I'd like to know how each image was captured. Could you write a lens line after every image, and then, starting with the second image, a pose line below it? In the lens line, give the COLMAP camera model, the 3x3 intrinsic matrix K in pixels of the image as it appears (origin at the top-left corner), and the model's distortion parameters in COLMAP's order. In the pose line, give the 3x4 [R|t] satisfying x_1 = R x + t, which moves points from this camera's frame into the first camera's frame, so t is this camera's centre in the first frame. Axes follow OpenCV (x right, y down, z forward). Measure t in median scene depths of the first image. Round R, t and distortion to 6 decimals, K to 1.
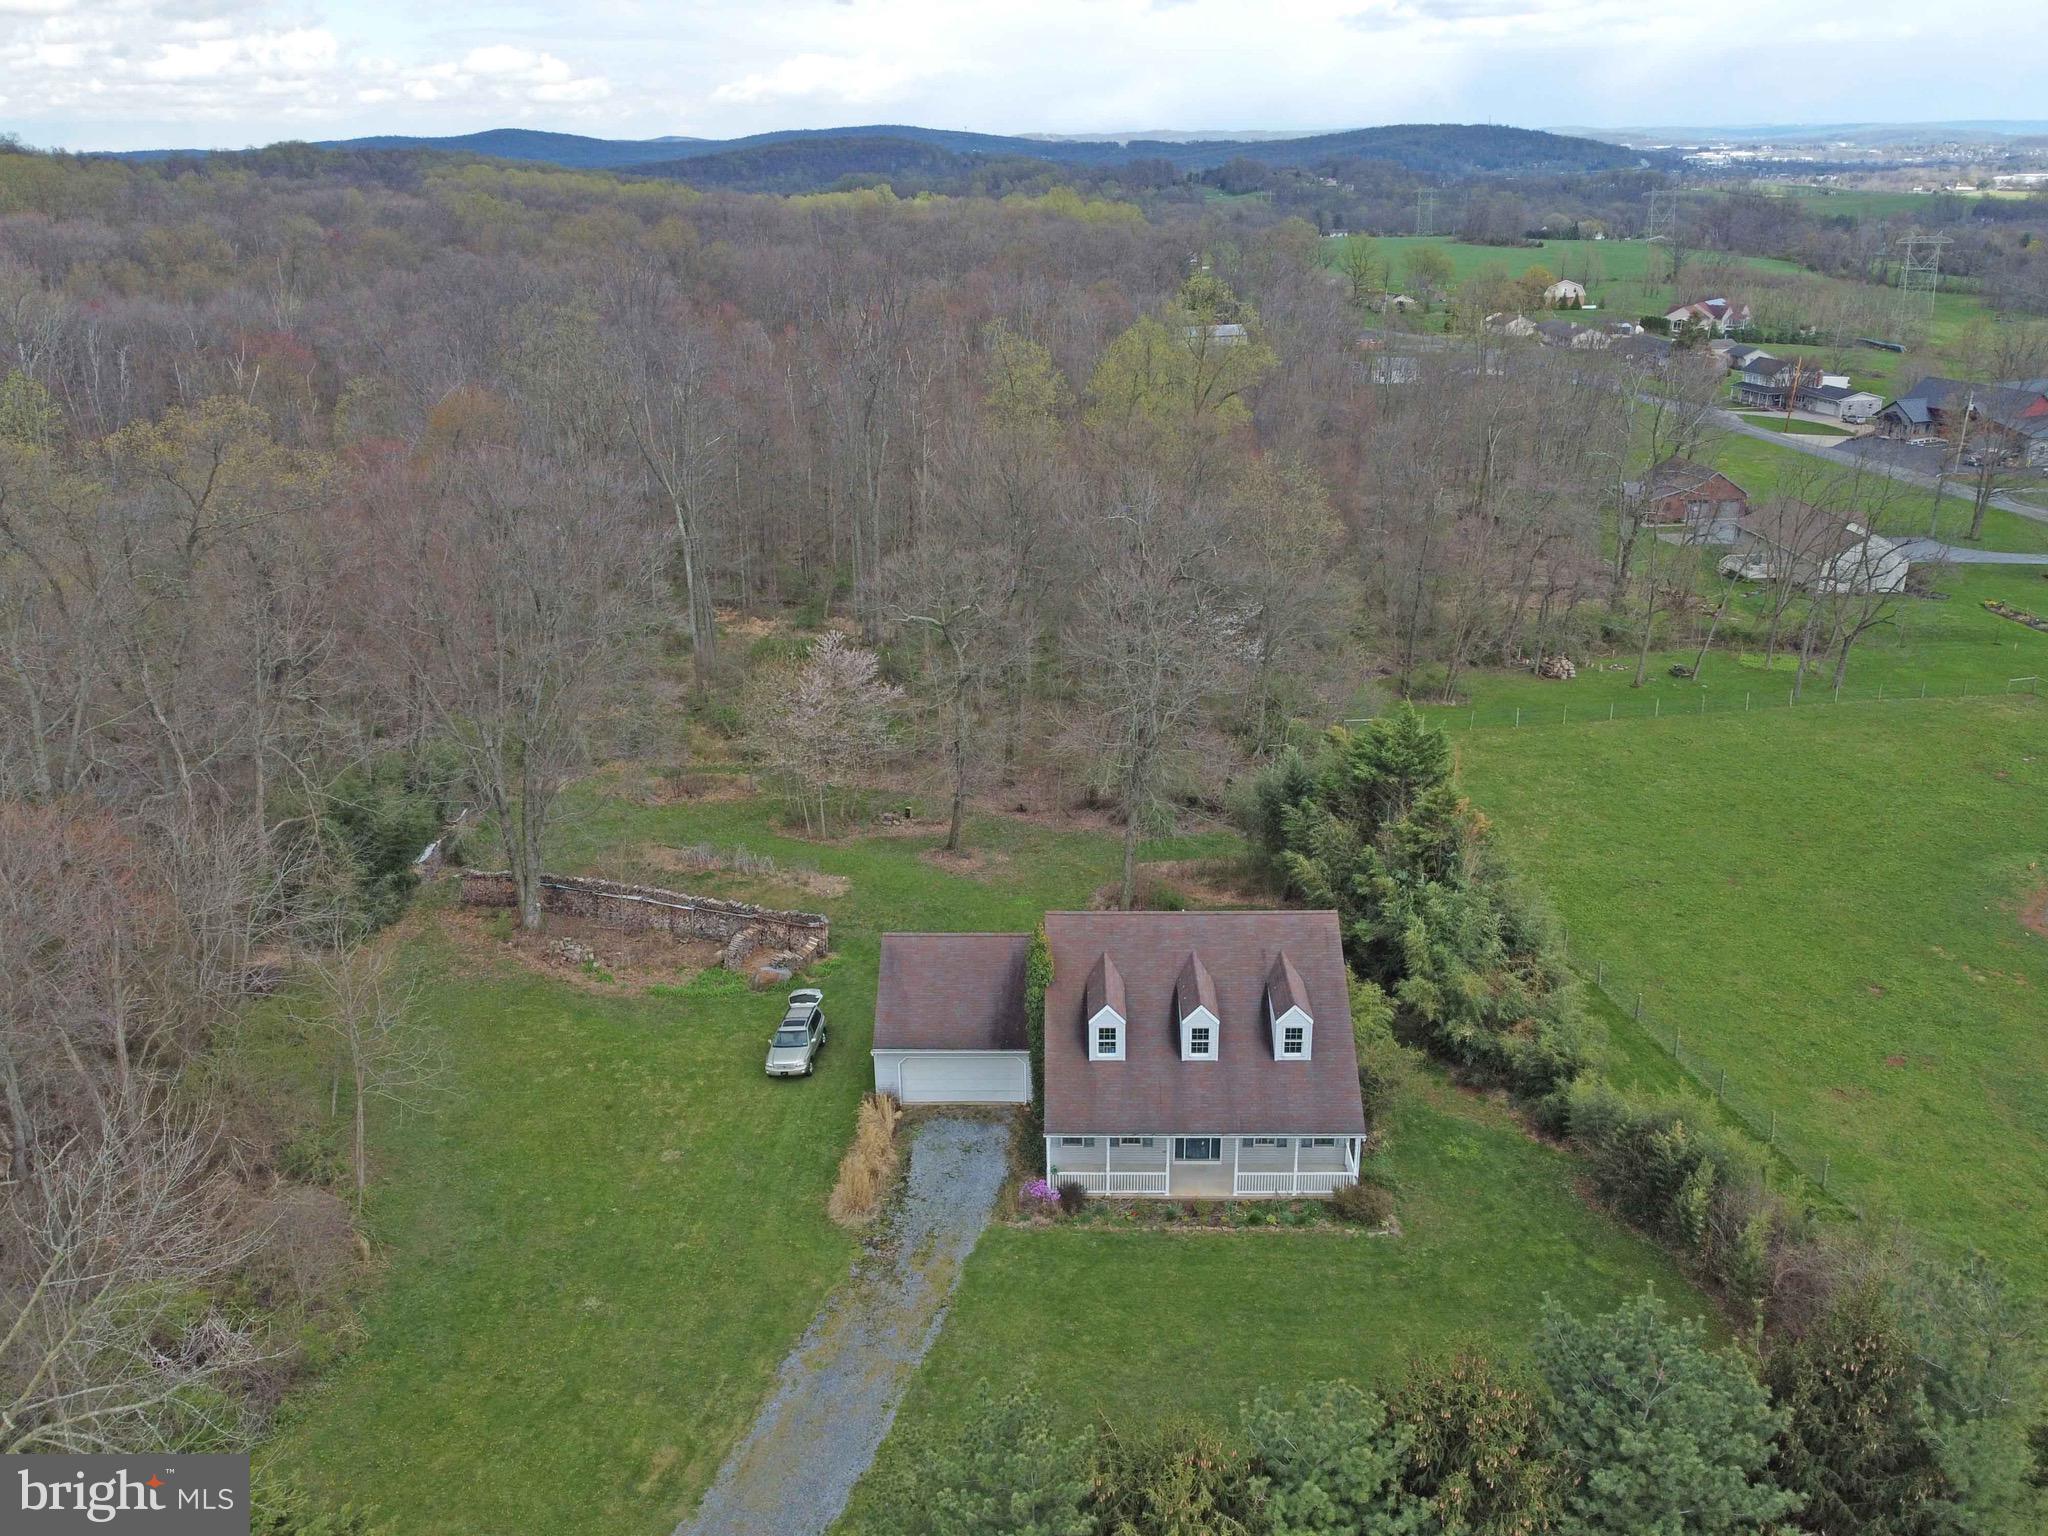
lens RADIAL K [[1614.4, 0, 1024.0], [0, 1614.4, 768.0], [0, 0, 1]] dist [0.001386, -0.006797]
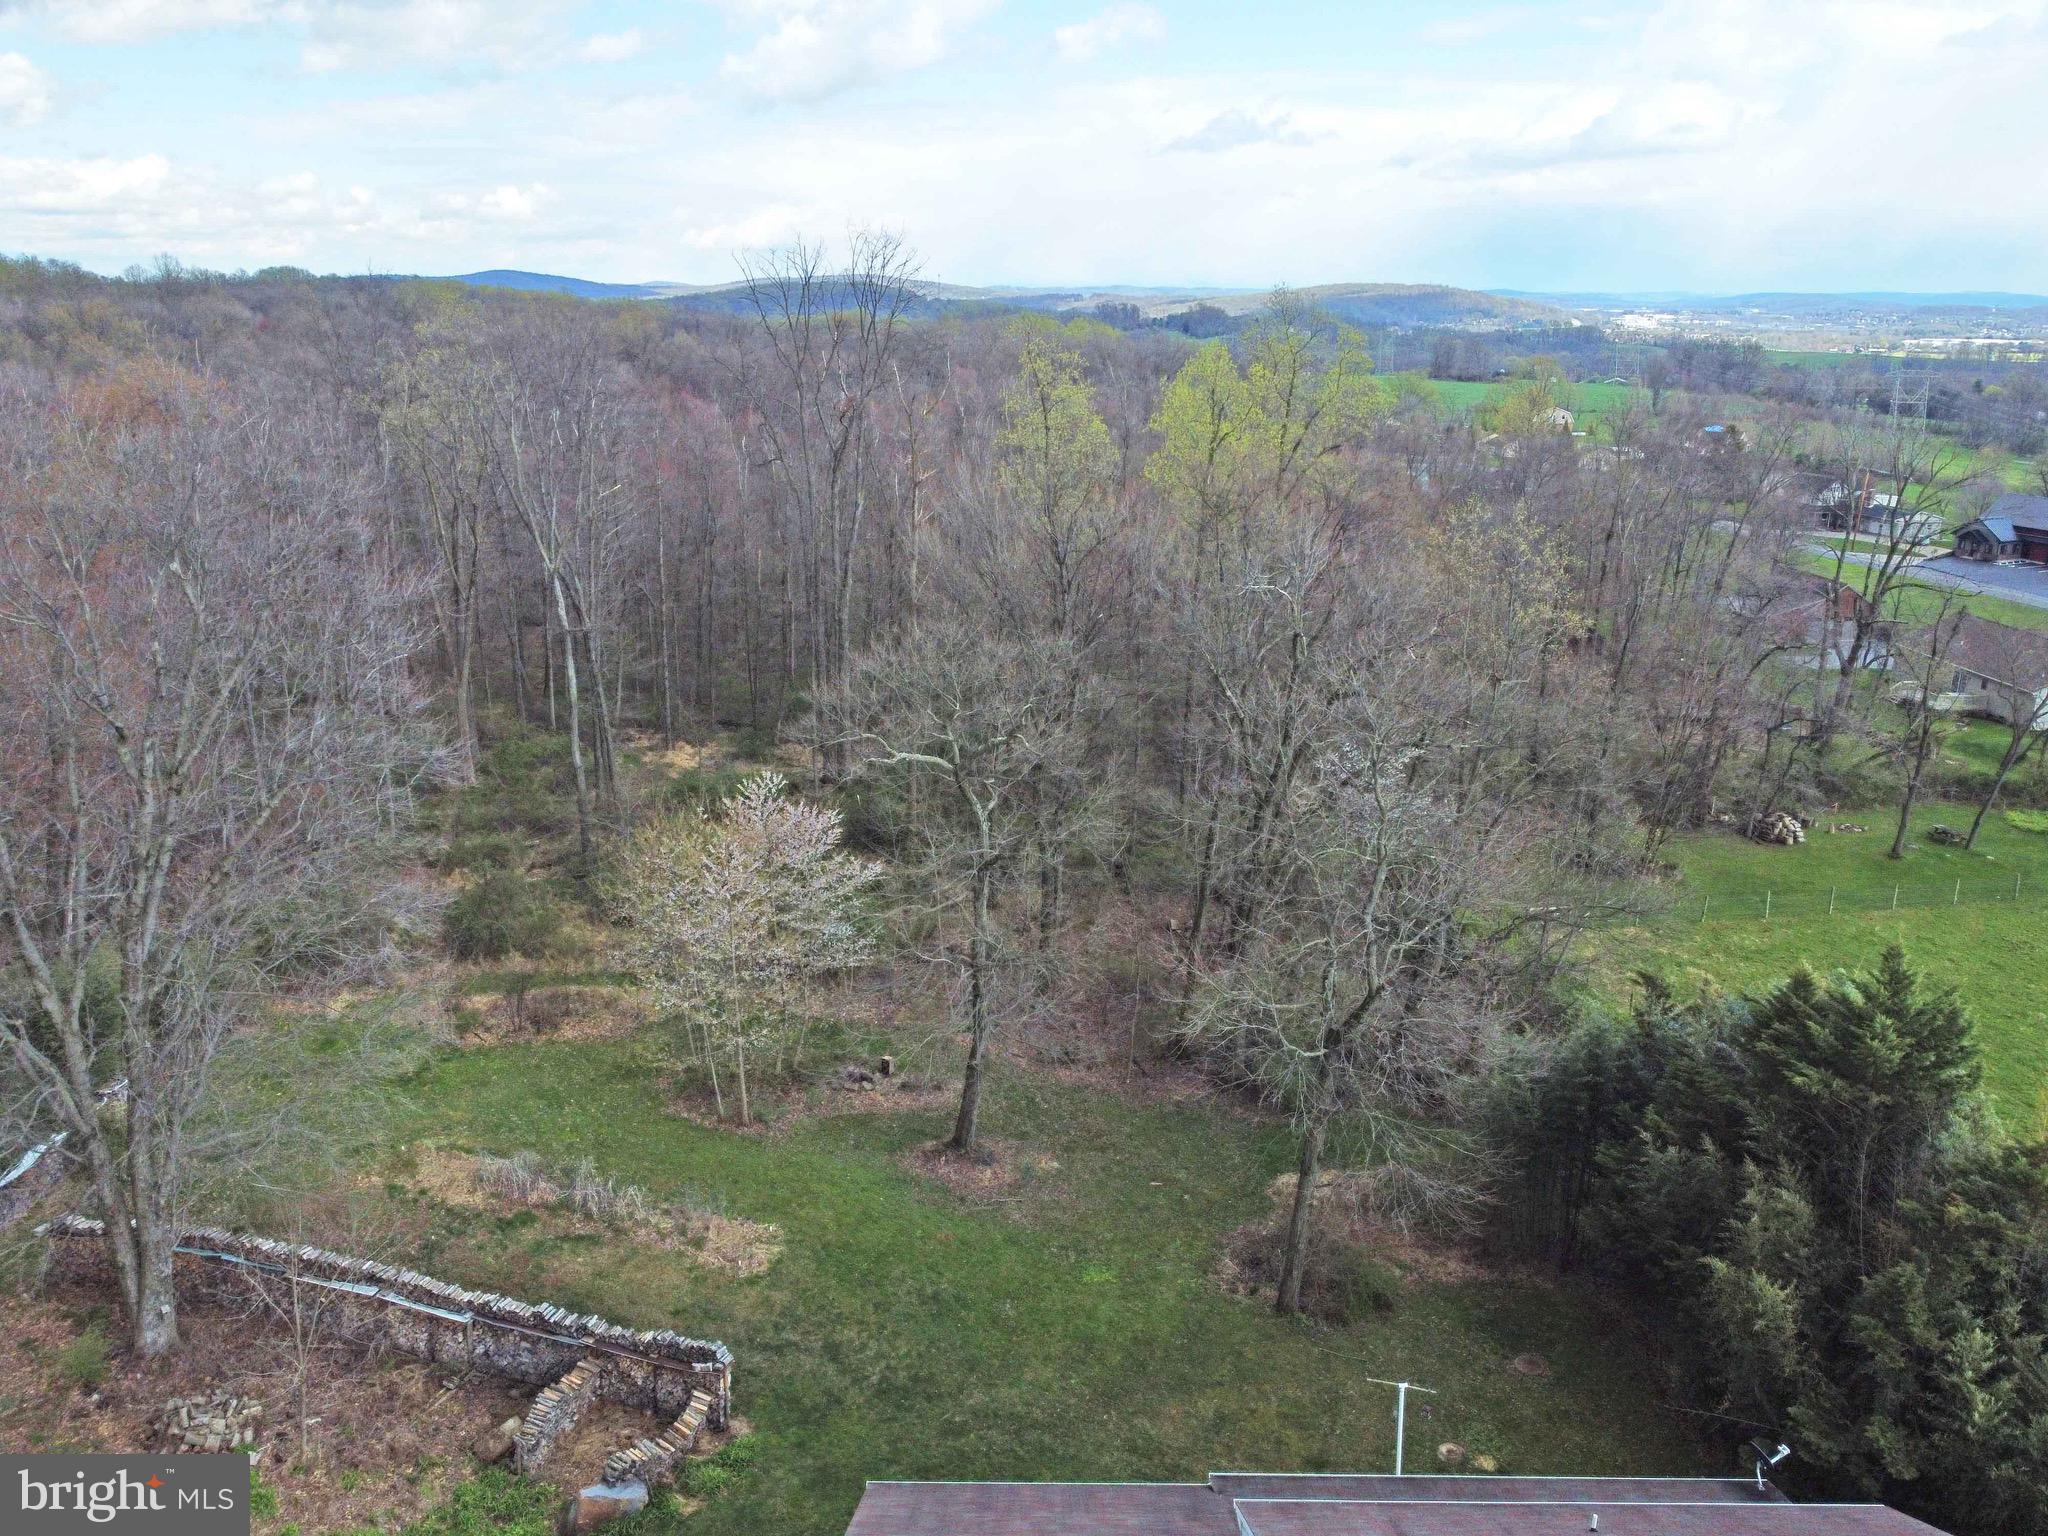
lens RADIAL K [[1551.0, 0, 1024.0], [0, 1551.0, 768.0], [0, 0, 1]] dist [-0.006509, 0.001838]
pose [[0.999607, 0.013544, 0.024534, -0.040537], [-0.011693, 0.997183, -0.074089, -0.049668], [-0.025469, 0.073773, 0.996950, 0.460529]]
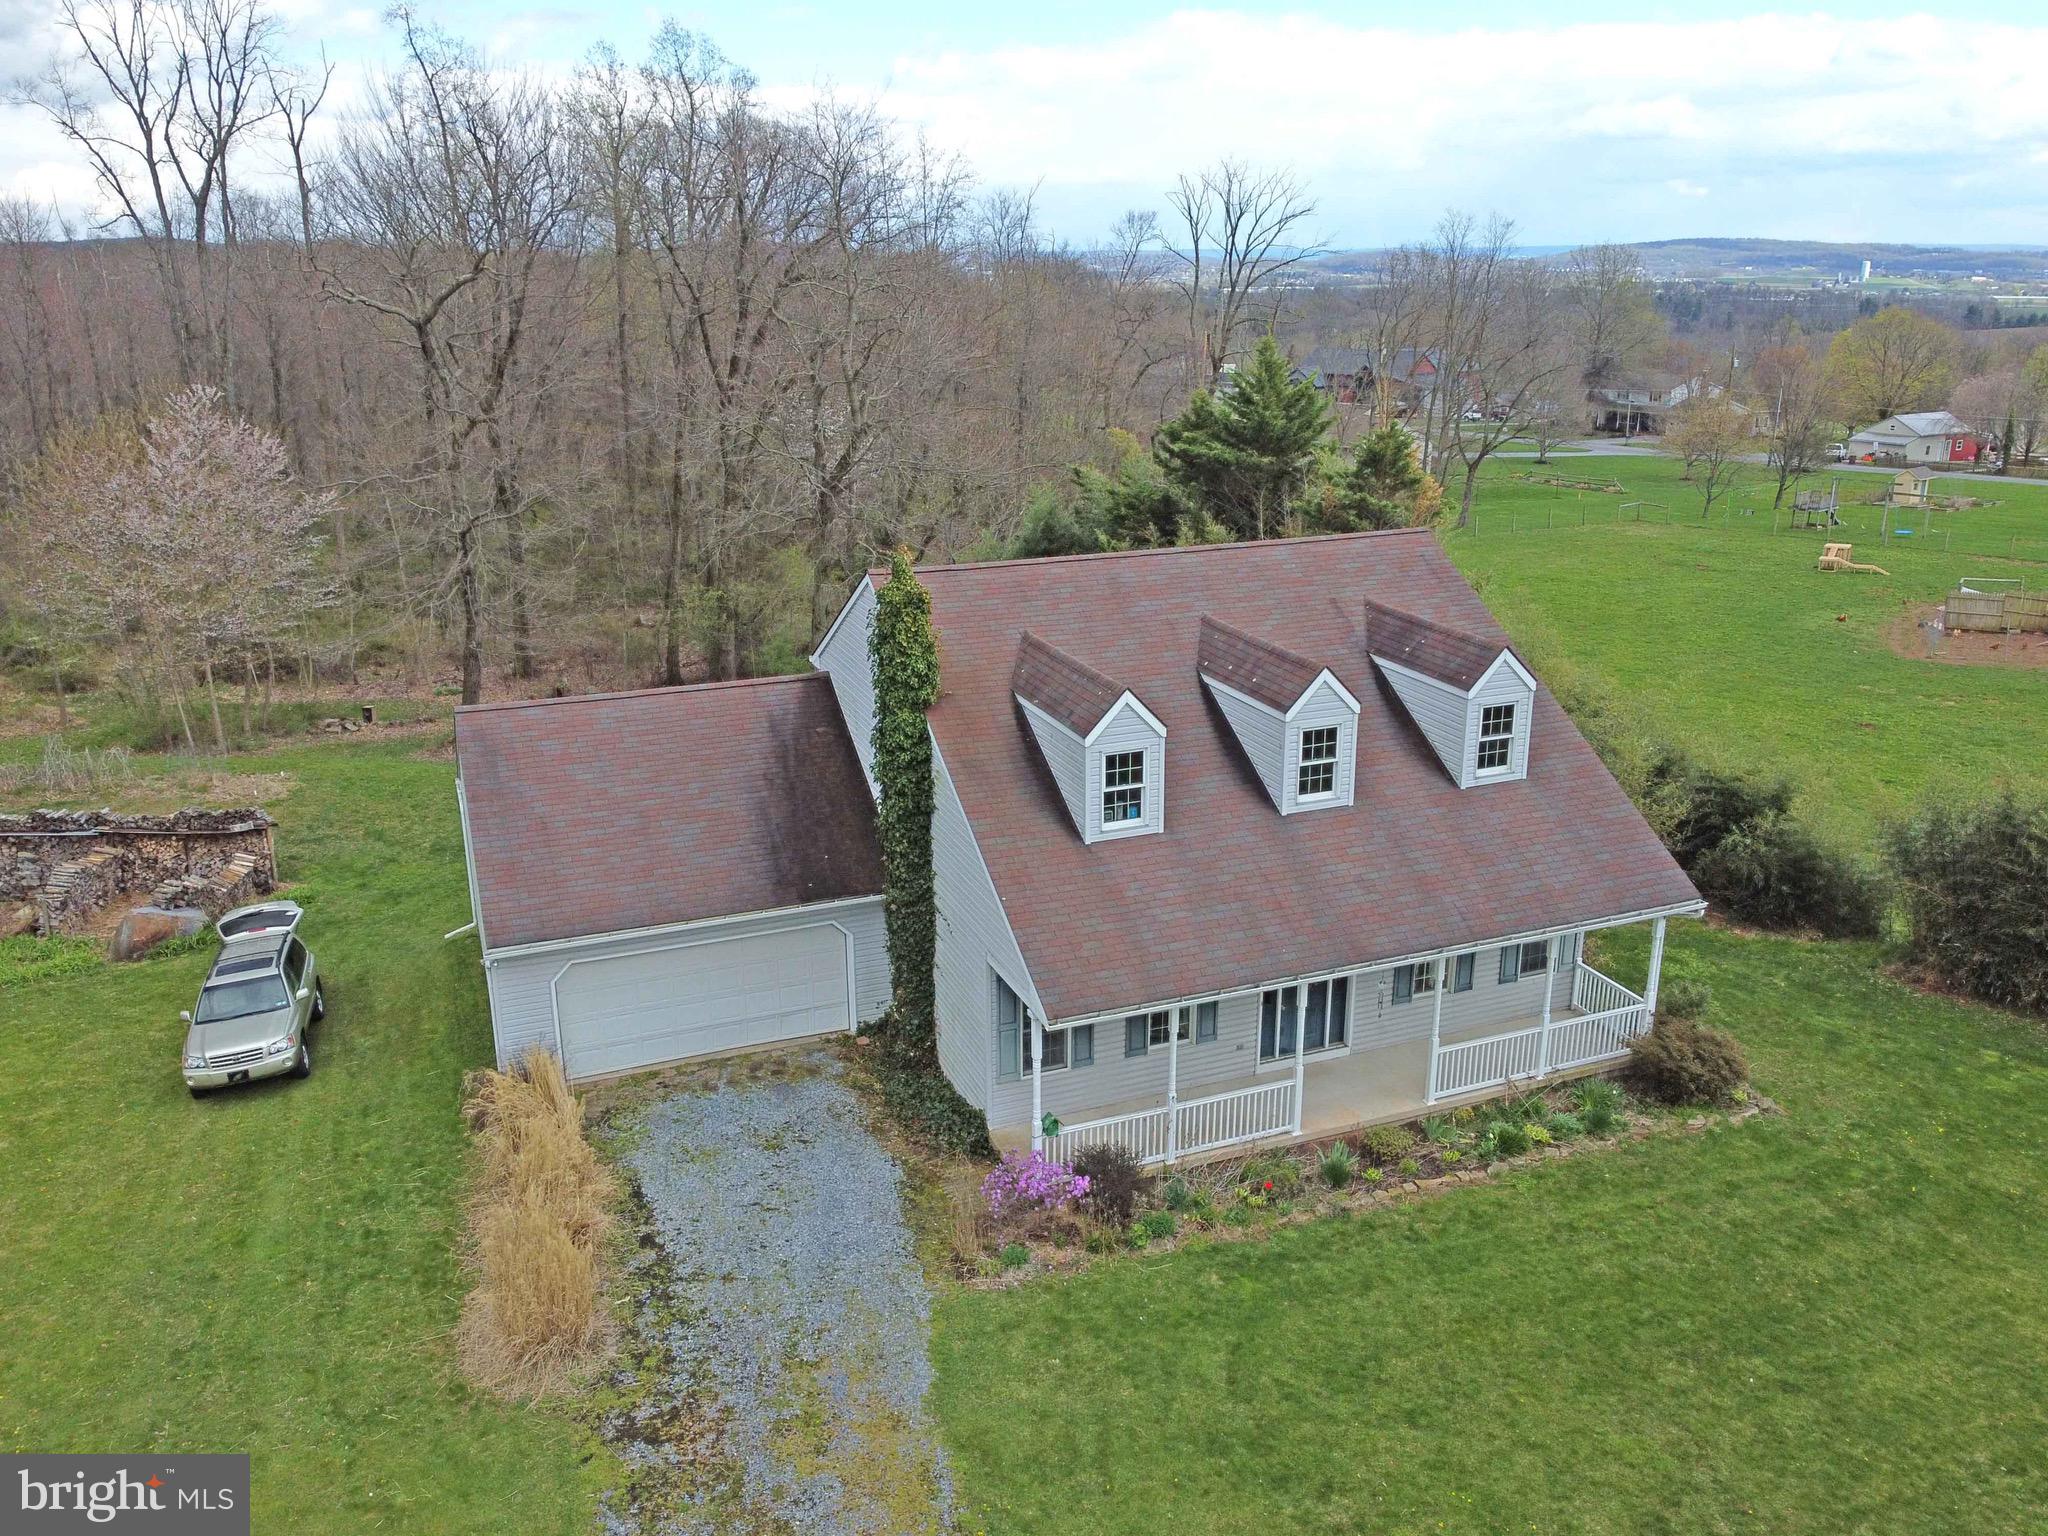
lens RADIAL K [[1593.4, 0, 1024.0], [0, 1593.4, 768.0], [0, 0, 1]] dist [-0.002694, 0.001895]
pose [[0.920236, -0.109915, 0.375611, -0.083429], [0.133520, 0.990343, -0.037318, 0.118053], [-0.367882, 0.084493, 0.926026, 0.424546]]
